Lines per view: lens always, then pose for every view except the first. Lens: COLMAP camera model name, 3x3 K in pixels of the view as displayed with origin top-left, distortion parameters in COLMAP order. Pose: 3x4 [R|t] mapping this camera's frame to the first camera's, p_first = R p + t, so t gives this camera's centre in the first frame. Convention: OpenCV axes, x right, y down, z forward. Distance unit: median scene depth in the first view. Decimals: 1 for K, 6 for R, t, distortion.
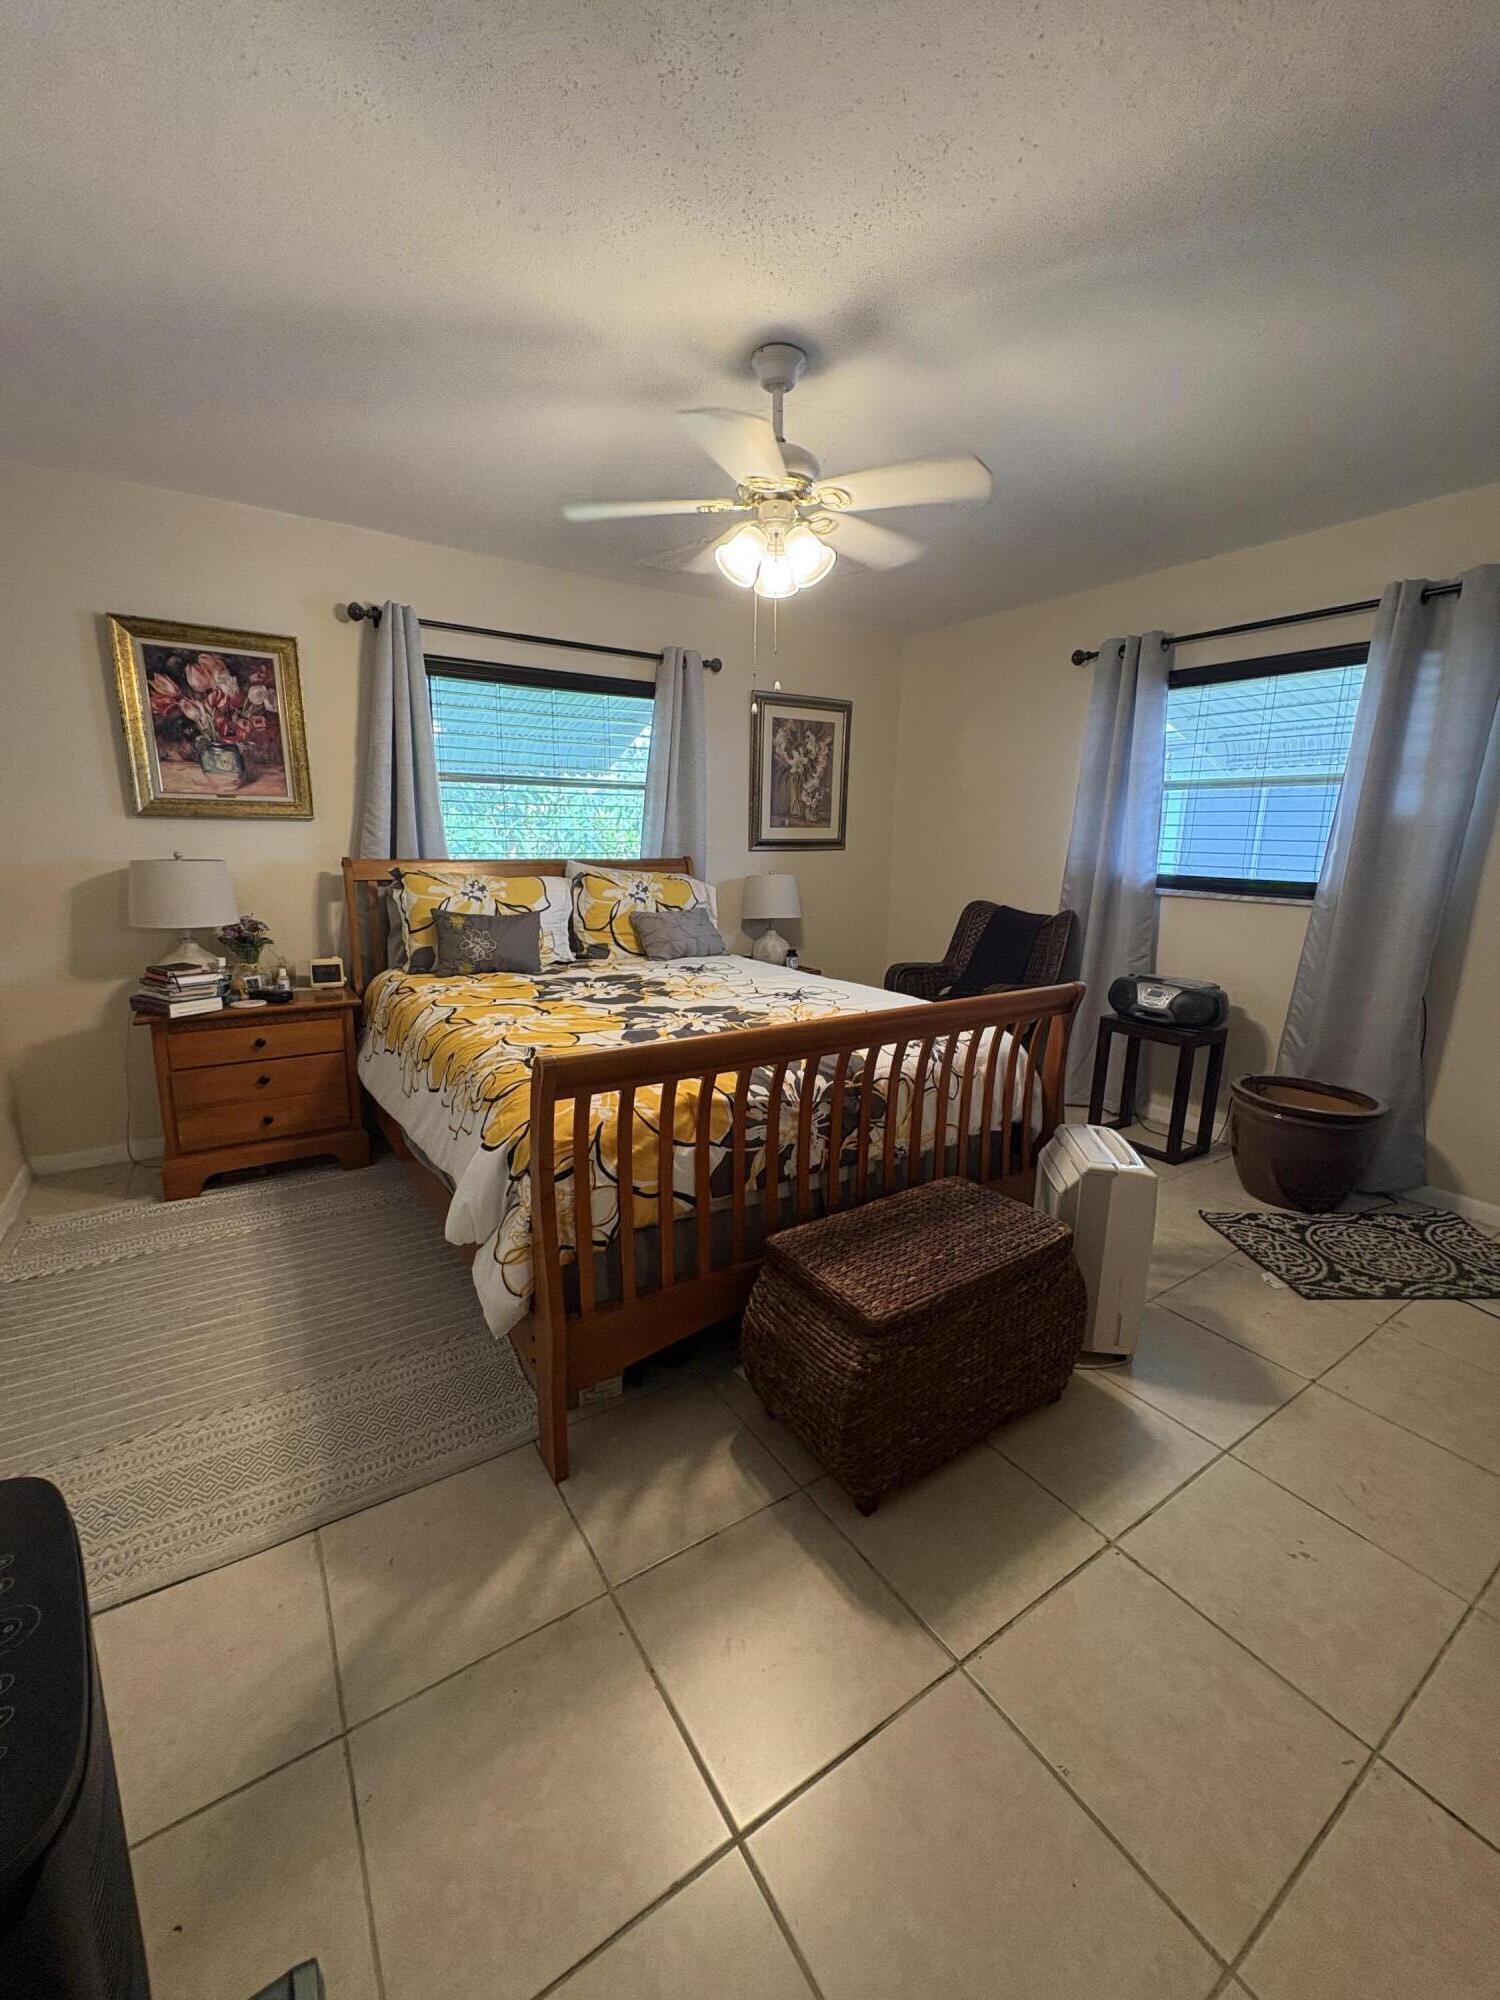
lens RADIAL K [[793.0, 0, 745.0], [0, 793.0, 1001.9], [0, 0, 1]] dist [0.001208, -0.000383]
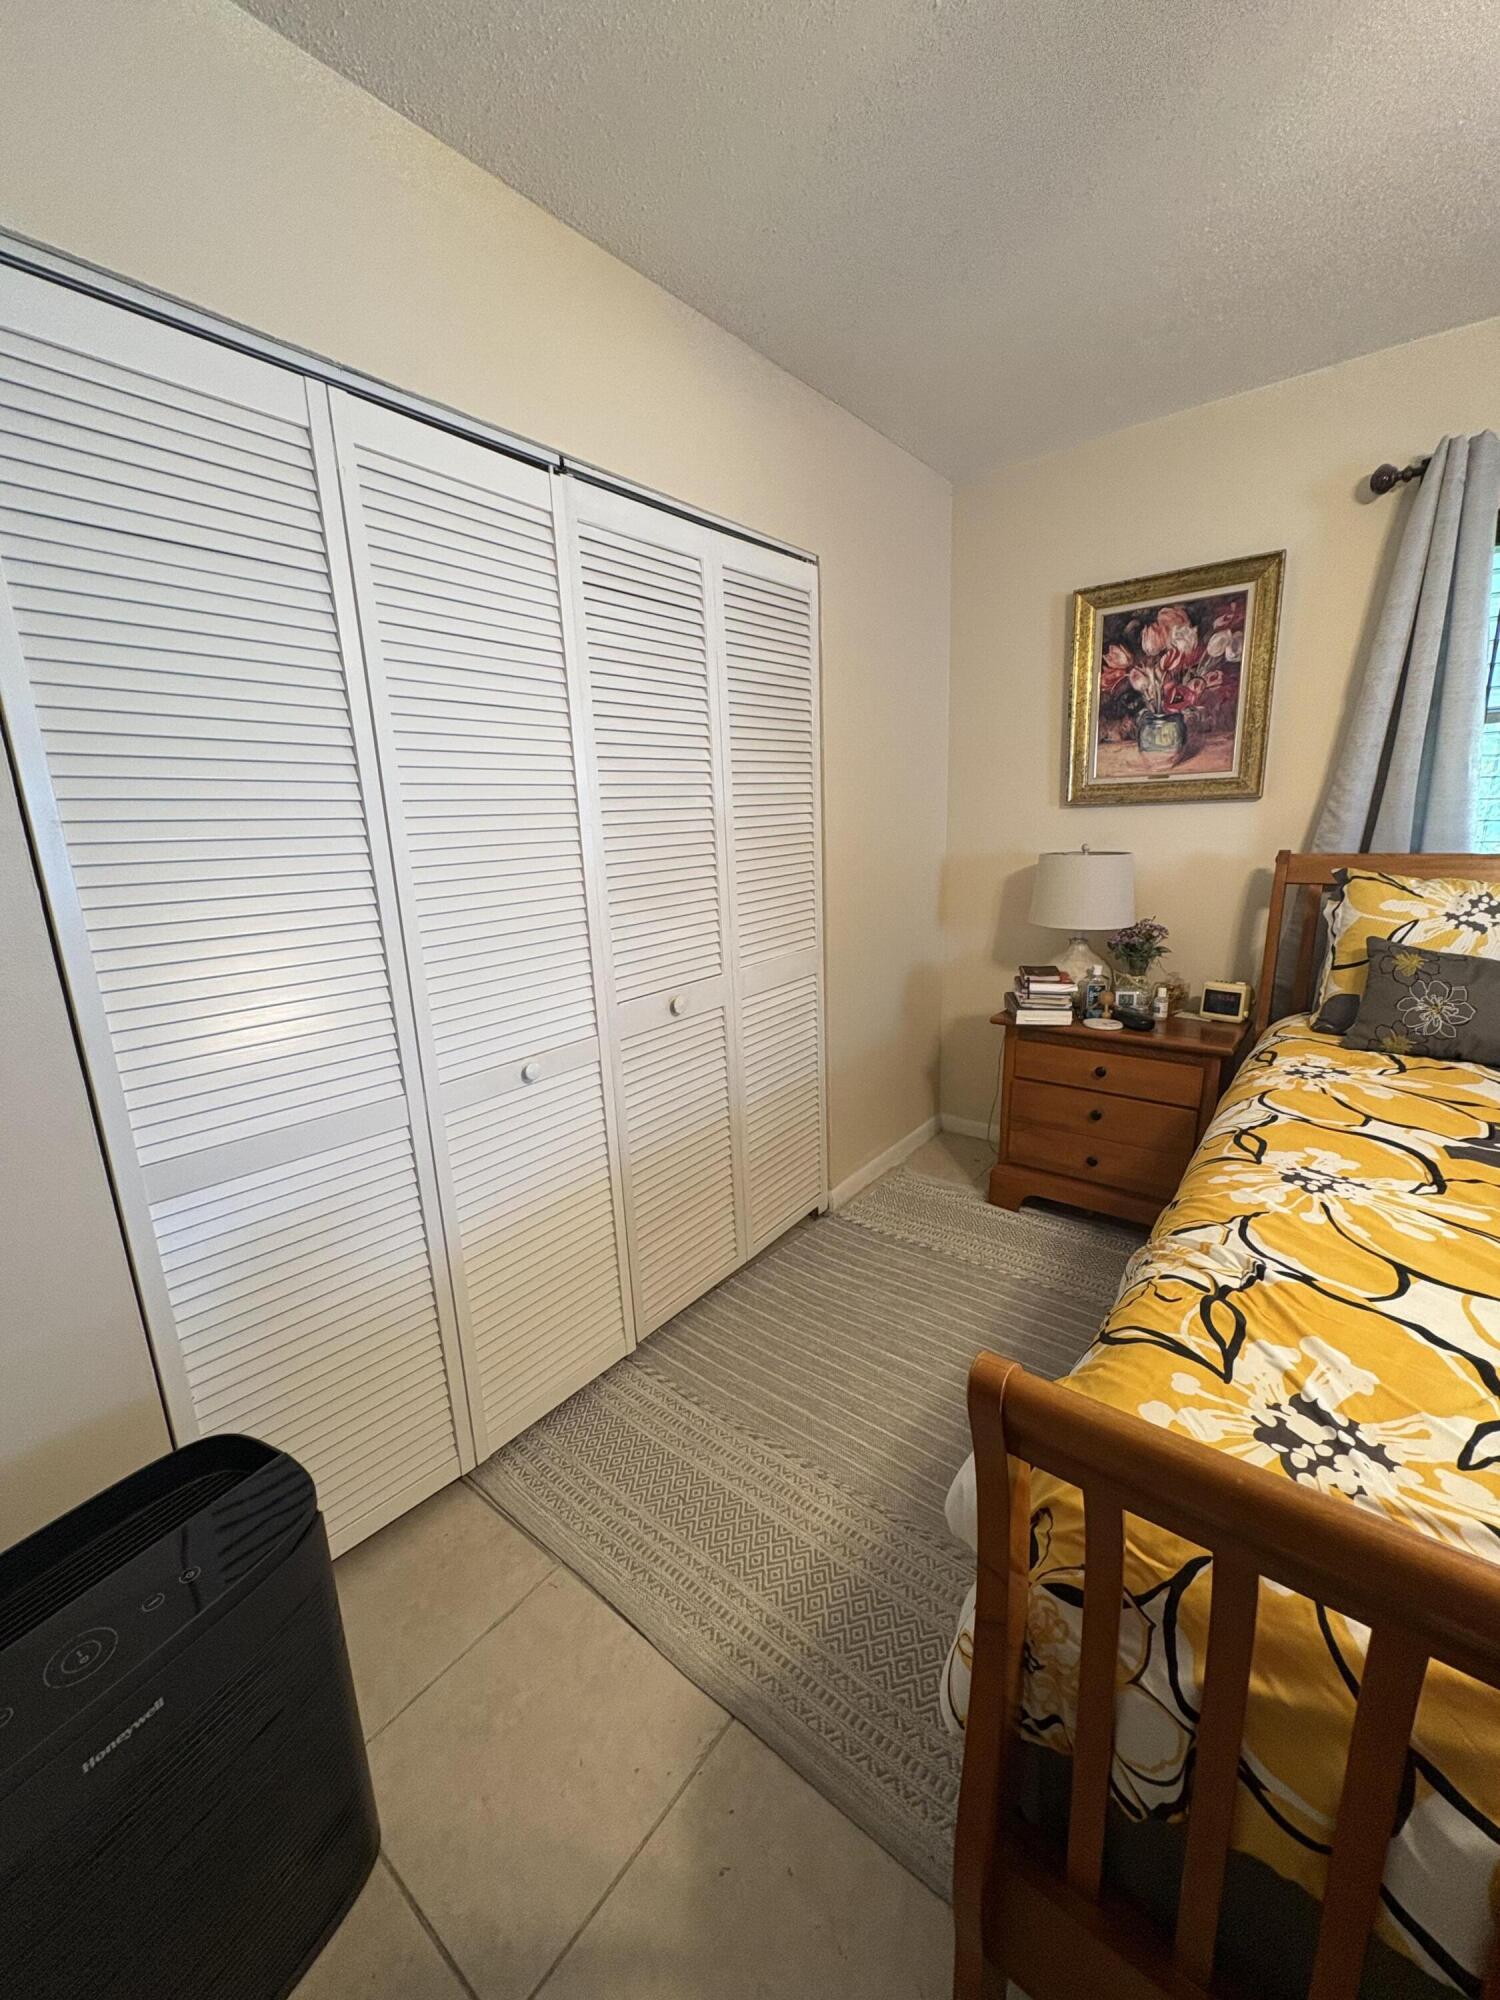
lens RADIAL K [[793.0, 0, 757.2], [0, 793.0, 998.4], [0, 0, 1]] dist [0.001208, -0.000383]
pose [[0.319941, 0.187360, -0.928727, 0.040579], [-0.155369, 0.977357, 0.143647, -0.085248], [0.934611, 0.098337, 0.341807, 0.341645]]
